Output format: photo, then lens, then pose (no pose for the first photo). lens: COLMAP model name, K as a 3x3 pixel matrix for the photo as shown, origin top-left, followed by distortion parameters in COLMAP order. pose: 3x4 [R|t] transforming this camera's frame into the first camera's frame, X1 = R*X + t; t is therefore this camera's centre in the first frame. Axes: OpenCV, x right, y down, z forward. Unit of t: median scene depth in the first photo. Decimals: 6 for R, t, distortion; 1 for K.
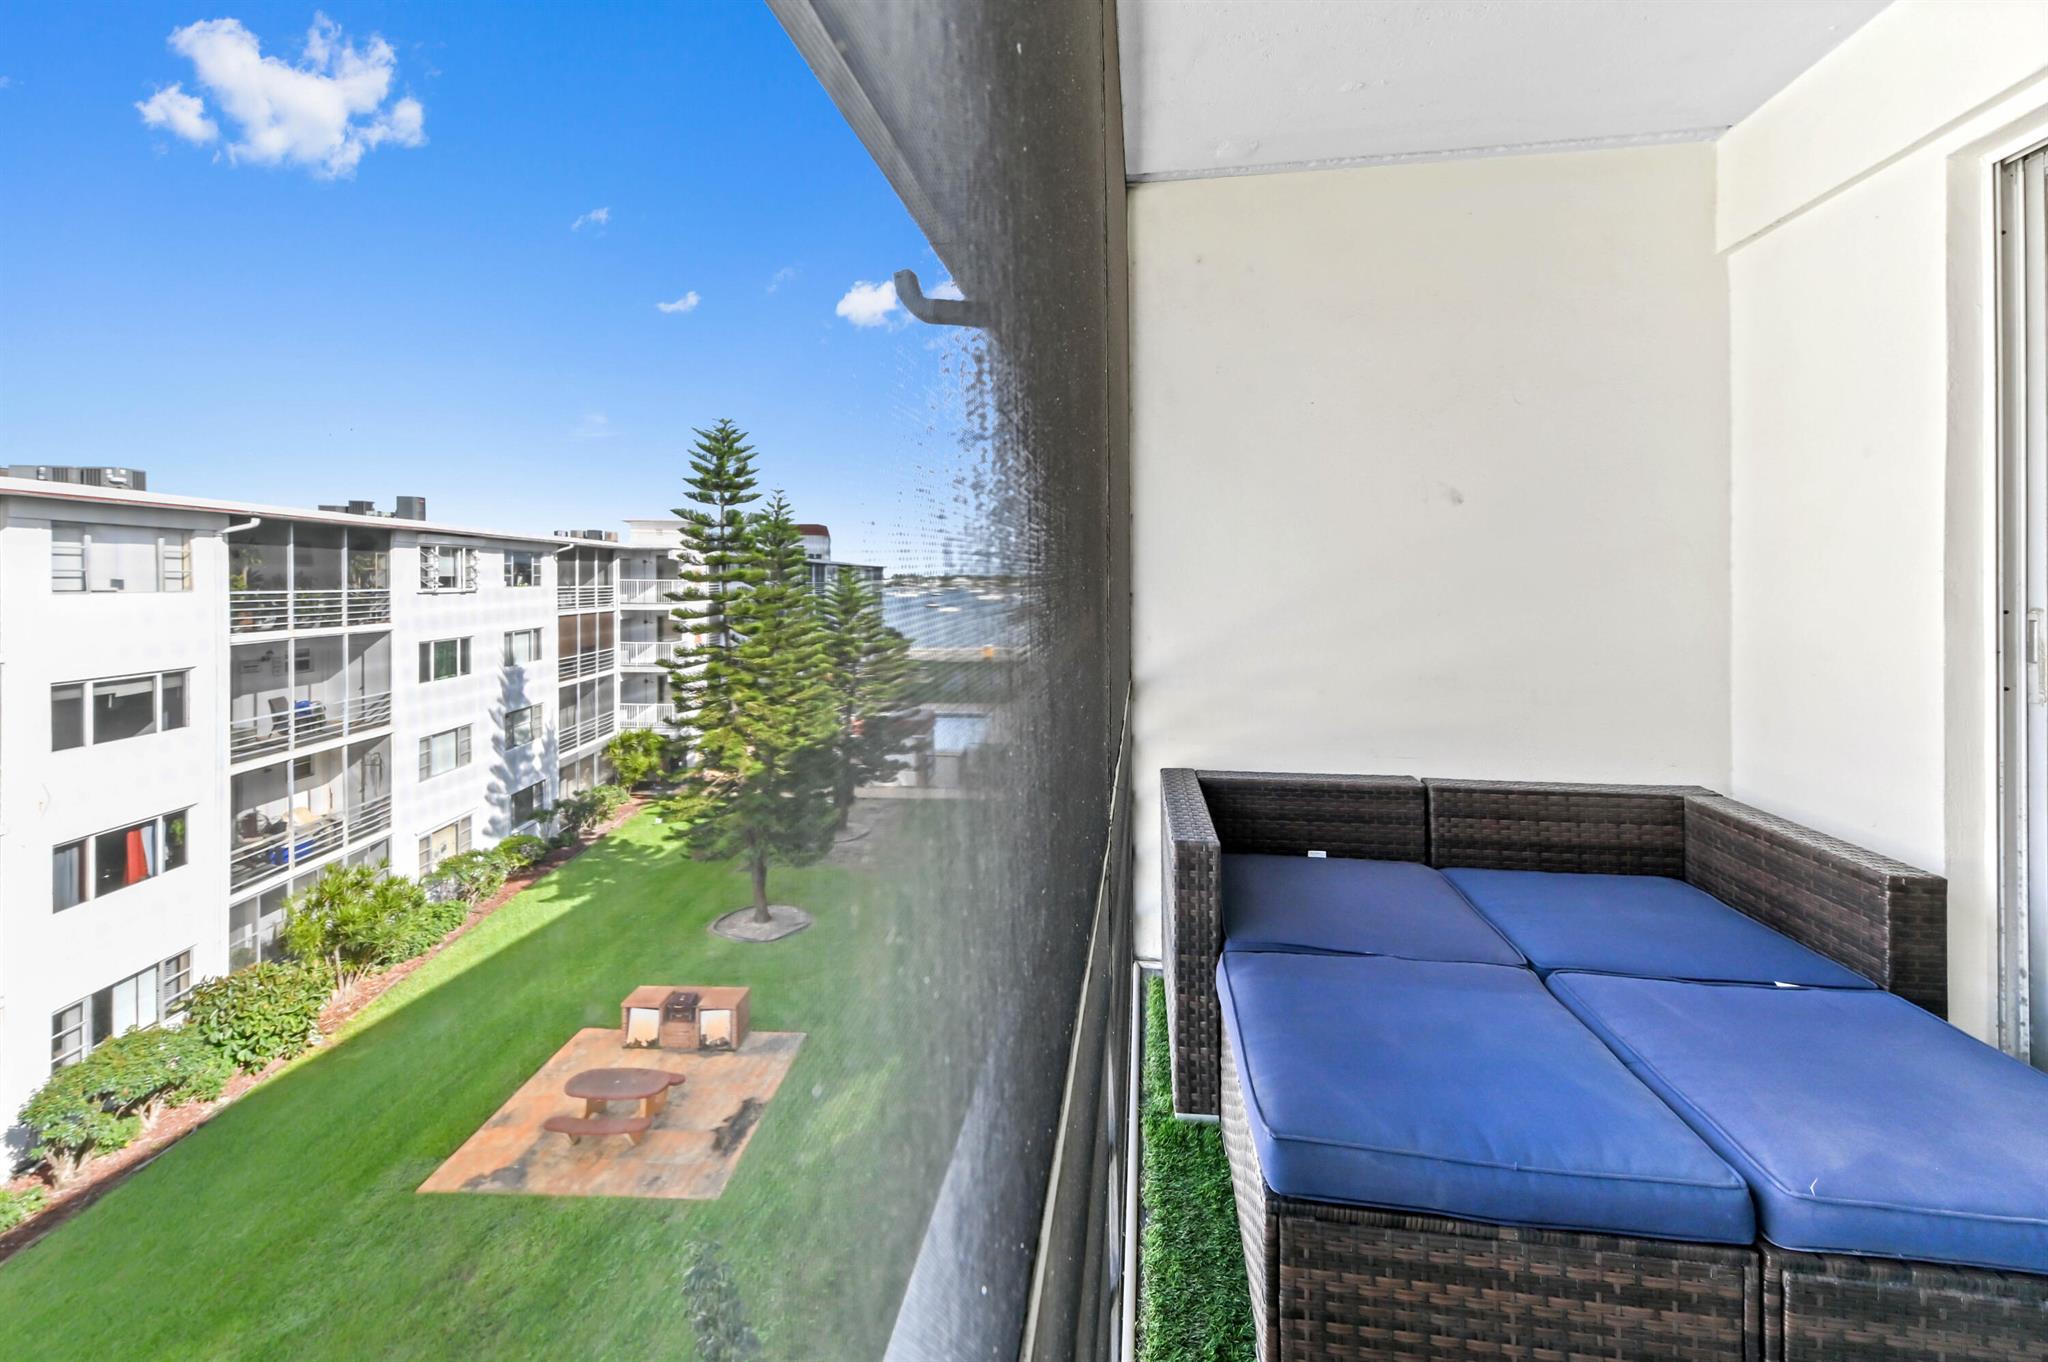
lens RADIAL K [[864.8, 0, 1017.7], [0, 864.8, 582.2], [0, 0, 1]] dist [0.011094, 0.000187]
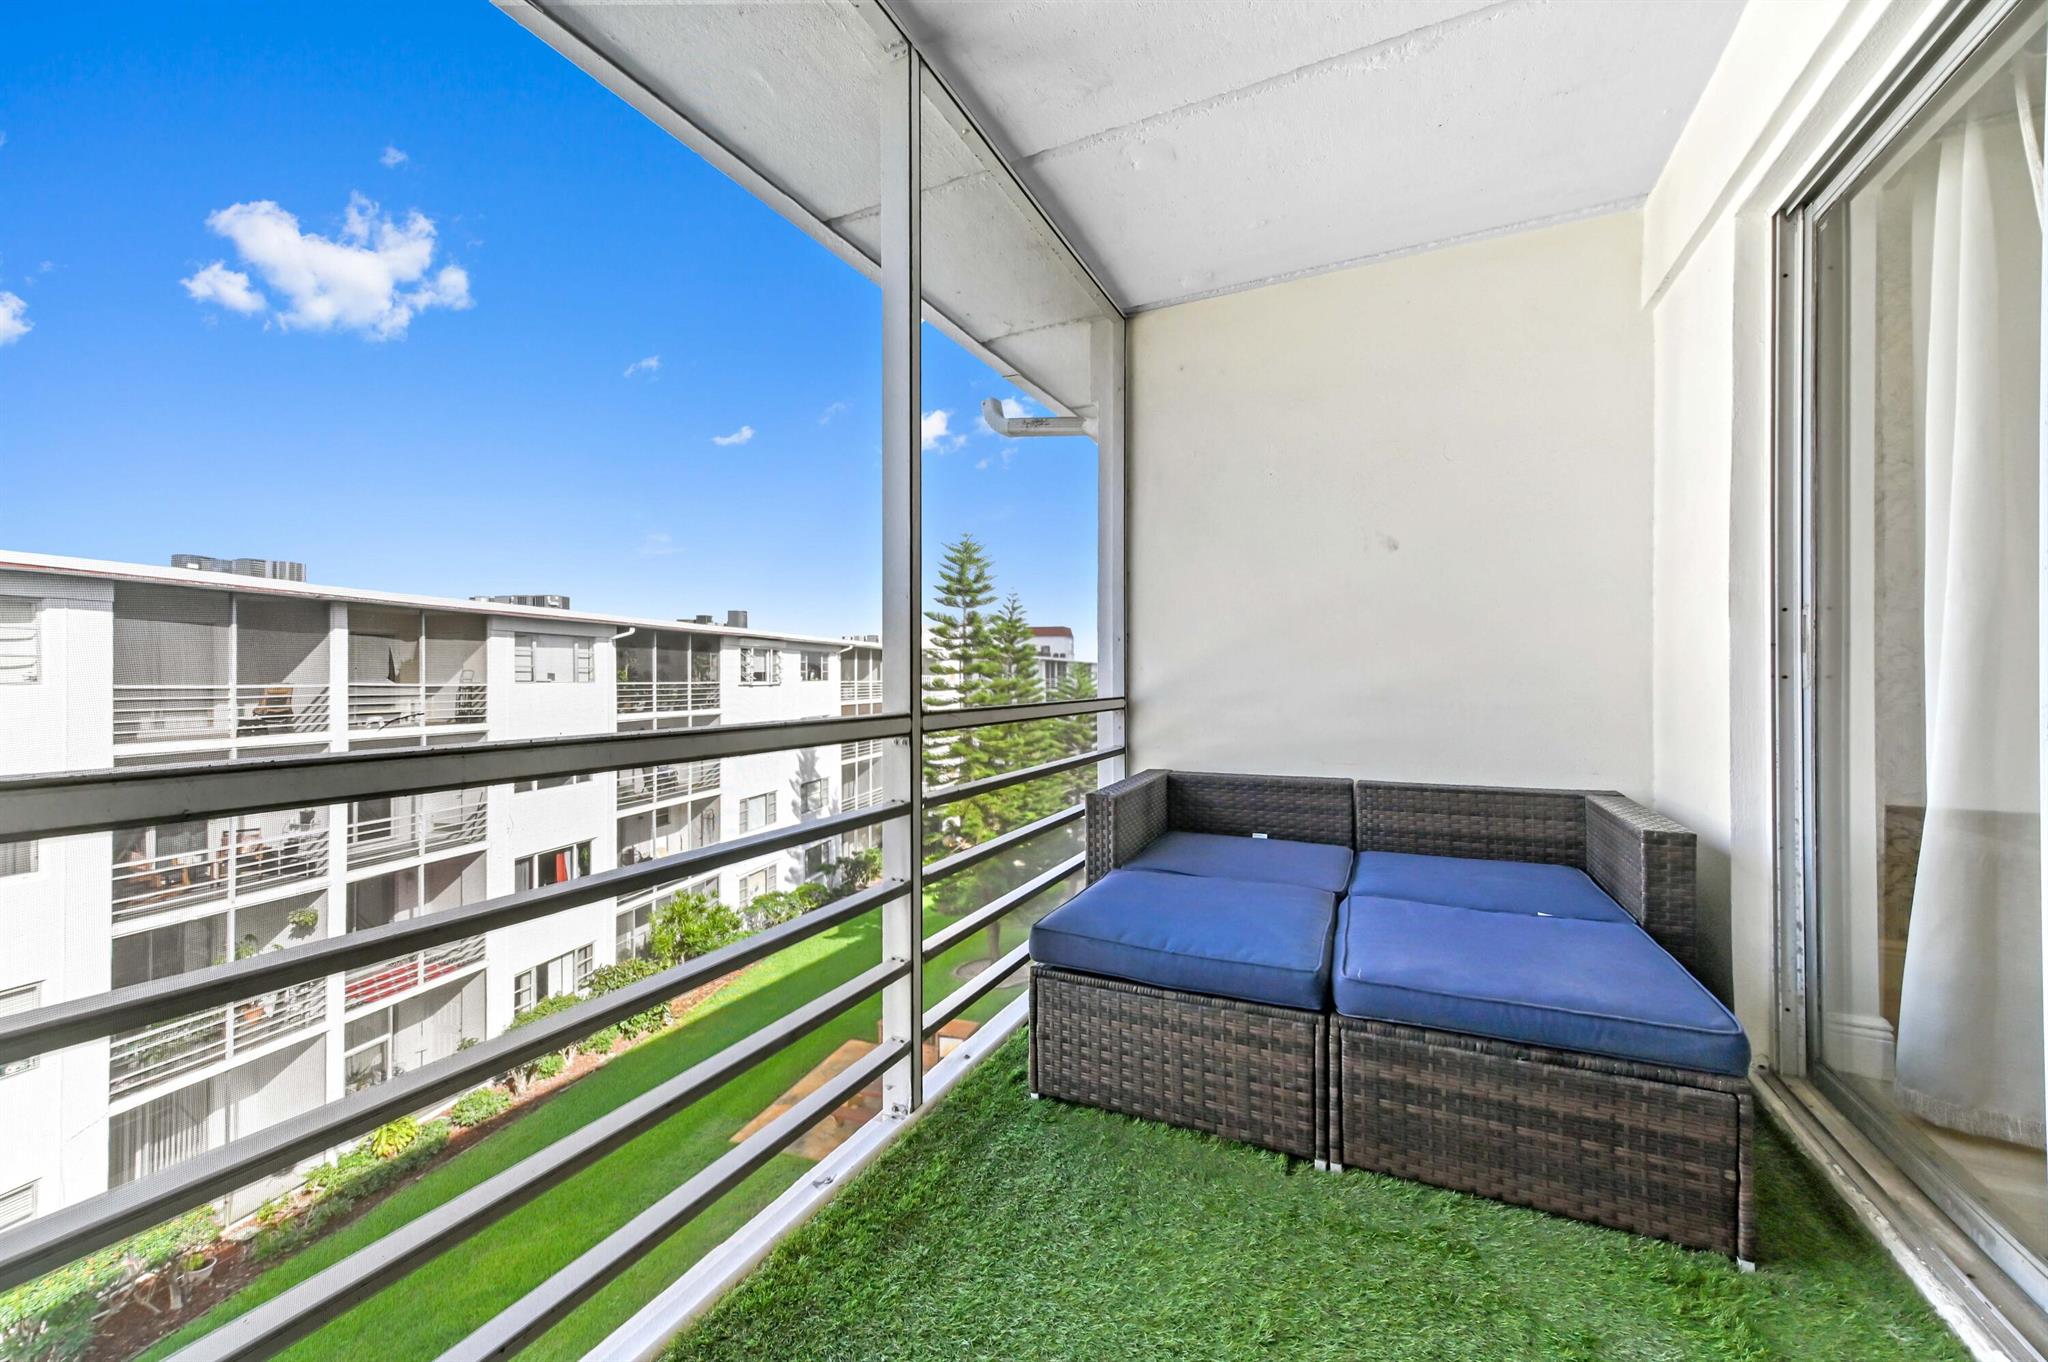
lens RADIAL K [[817.1, 0, 1000.3], [0, 817.1, 674.3], [0, 0, 1]] dist [0.011504, 0.000014]
pose [[0.953873, -0.006347, -0.300142, 0.347239], [0.004308, 0.999963, -0.007455, 0.089147], [0.300179, 0.005818, 0.953865, -0.235812]]
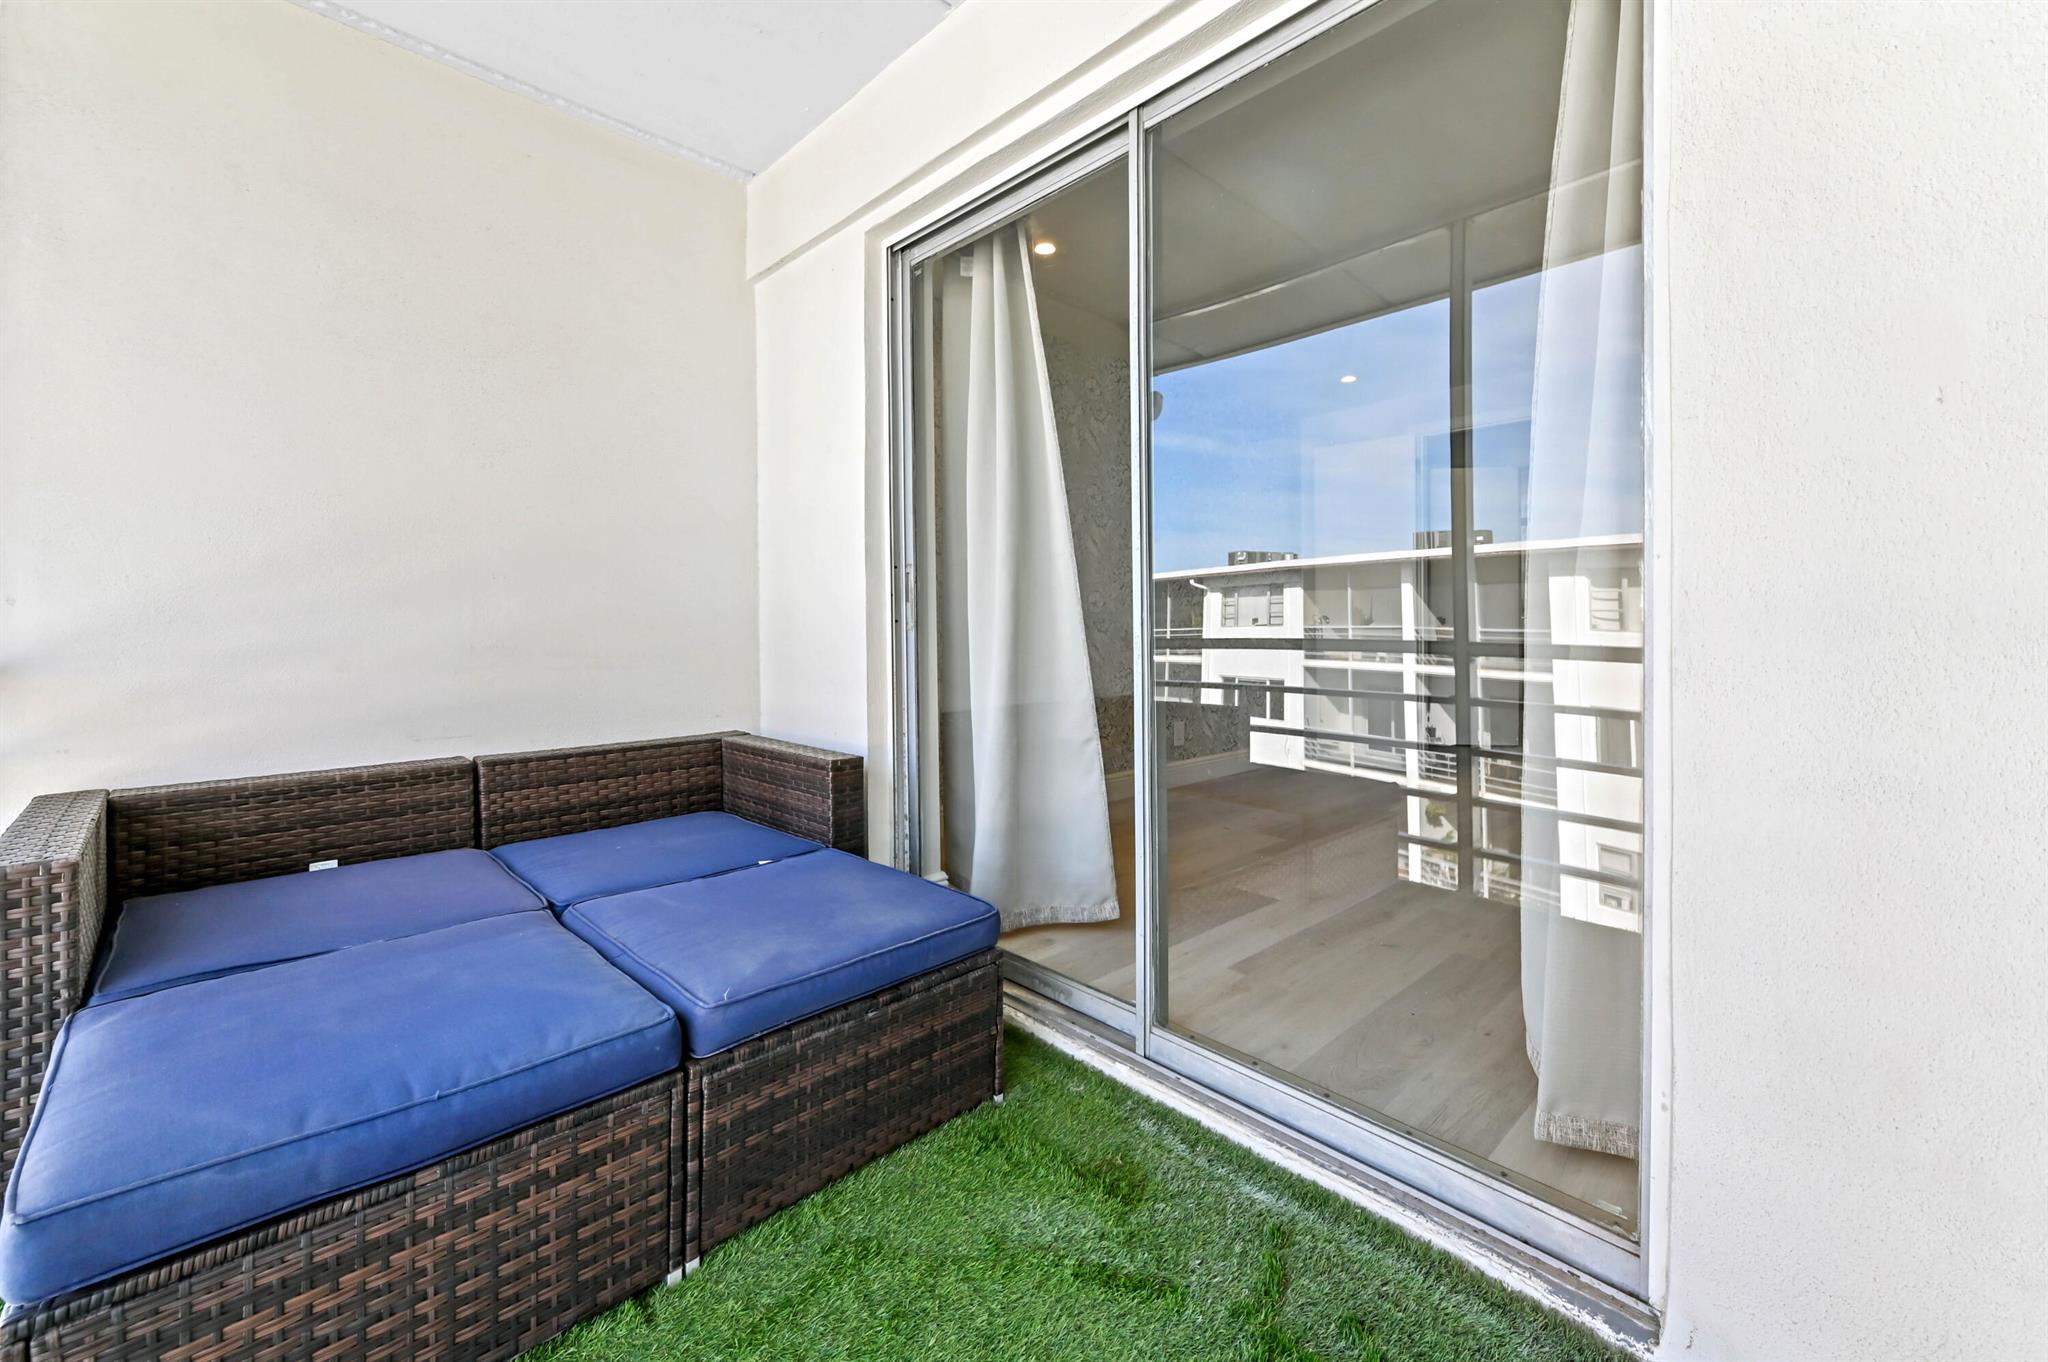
lens RADIAL K [[839.6, 0, 1017.0], [0, 839.6, 635.8], [0, 0, 1]] dist [0.014699, -0.000386]
pose [[0.619336, -0.012829, 0.785021, 0.128423], [0.006412, 0.999916, 0.011282, 0.095893], [-0.785100, -0.001953, 0.619366, 0.003576]]
